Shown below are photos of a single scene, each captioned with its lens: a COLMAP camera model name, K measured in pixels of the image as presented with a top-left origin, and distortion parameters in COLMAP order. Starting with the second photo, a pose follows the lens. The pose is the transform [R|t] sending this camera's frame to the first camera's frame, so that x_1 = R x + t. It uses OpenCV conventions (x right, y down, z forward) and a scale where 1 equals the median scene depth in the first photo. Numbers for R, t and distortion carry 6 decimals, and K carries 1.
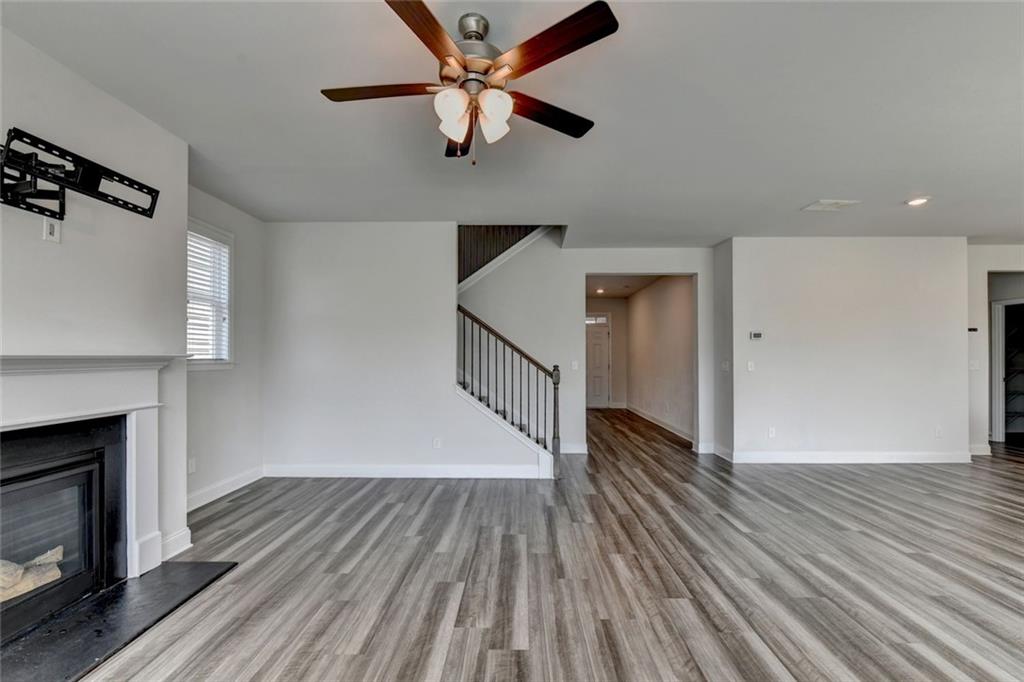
lens RADIAL K [[424.0, 0, 518.2], [0, 424.0, 353.9], [0, 0, 1]] dist [-0.007934, -0.000255]
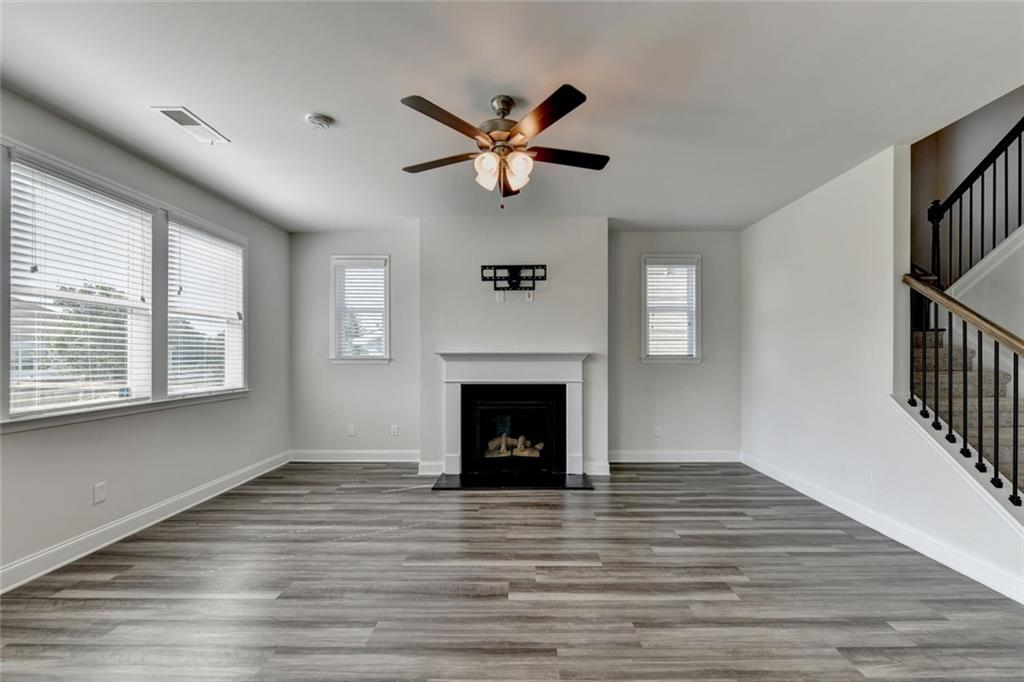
lens RADIAL K [[419.9, 0, 522.0], [0, 419.9, 346.0], [0, 0, 1]] dist [-0.007866, -0.000292]
pose [[0.011329, -0.017684, -0.999779, 0.788283], [0.006917, 0.999821, -0.017607, 0.005354], [0.999912, -0.006716, 0.011449, 0.670022]]
